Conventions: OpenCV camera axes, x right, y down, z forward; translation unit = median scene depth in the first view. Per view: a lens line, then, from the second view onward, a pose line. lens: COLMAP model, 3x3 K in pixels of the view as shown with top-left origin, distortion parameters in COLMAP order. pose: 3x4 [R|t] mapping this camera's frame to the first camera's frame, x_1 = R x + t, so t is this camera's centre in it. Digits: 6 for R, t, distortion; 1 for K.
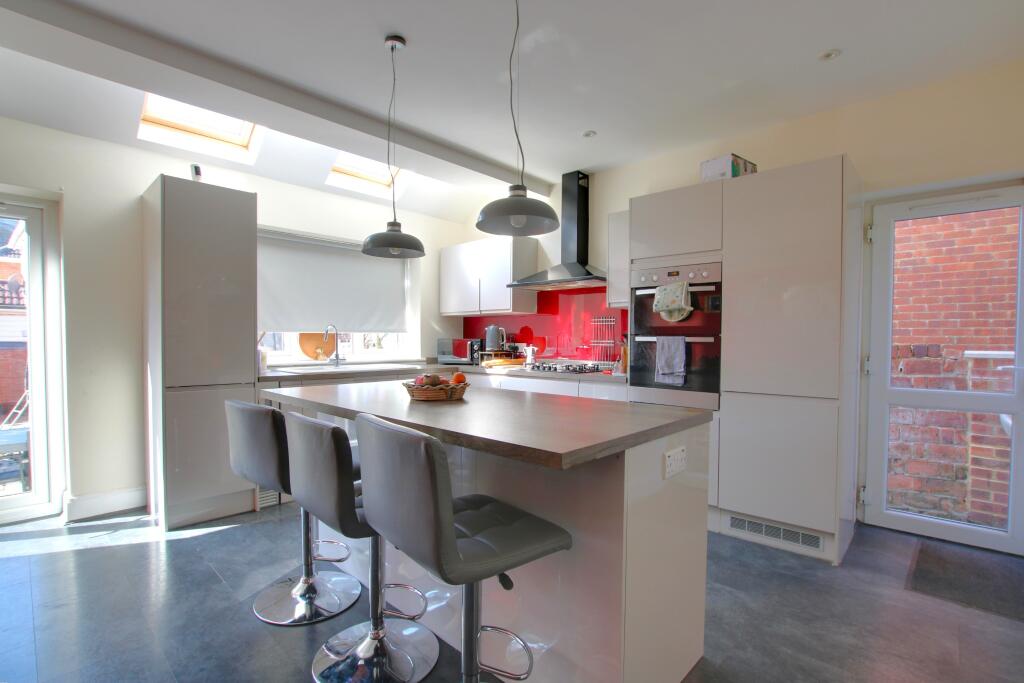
lens RADIAL K [[476.3, 0, 512.6], [0, 476.3, 343.2], [0, 0, 1]] dist [-0.028698, 0.000783]
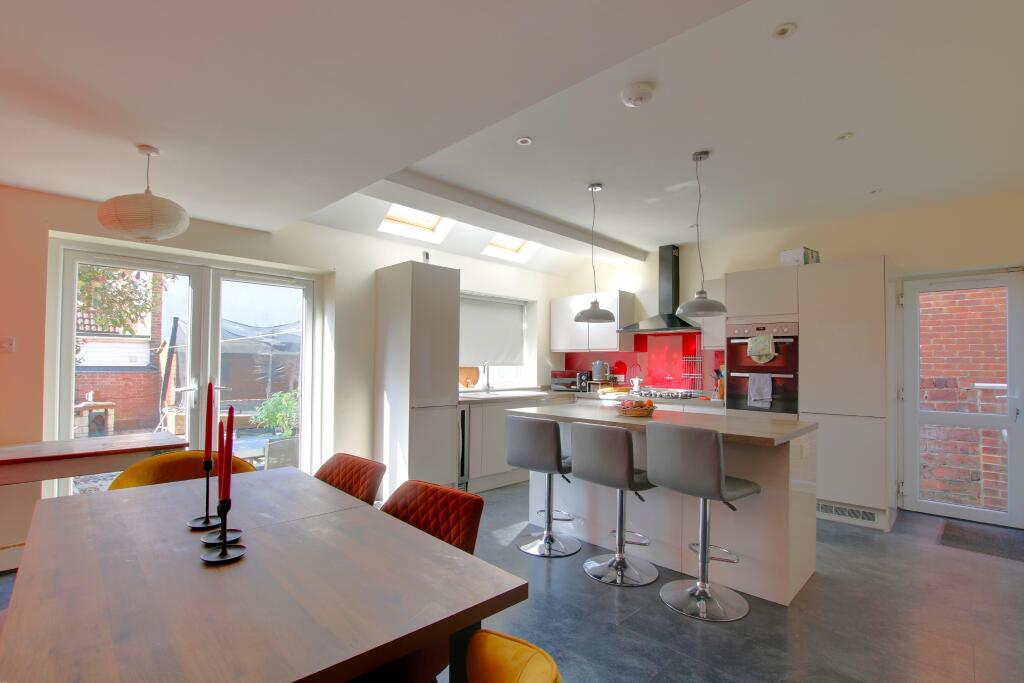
lens RADIAL K [[476.3, 0, 511.0], [0, 476.3, 344.0], [0, 0, 1]] dist [-0.028698, 0.000783]
pose [[0.999638, 0.002771, -0.026746, -0.345902], [-0.004034, 0.998873, -0.047293, -0.029840], [0.026585, 0.047384, 0.998523, -0.396973]]
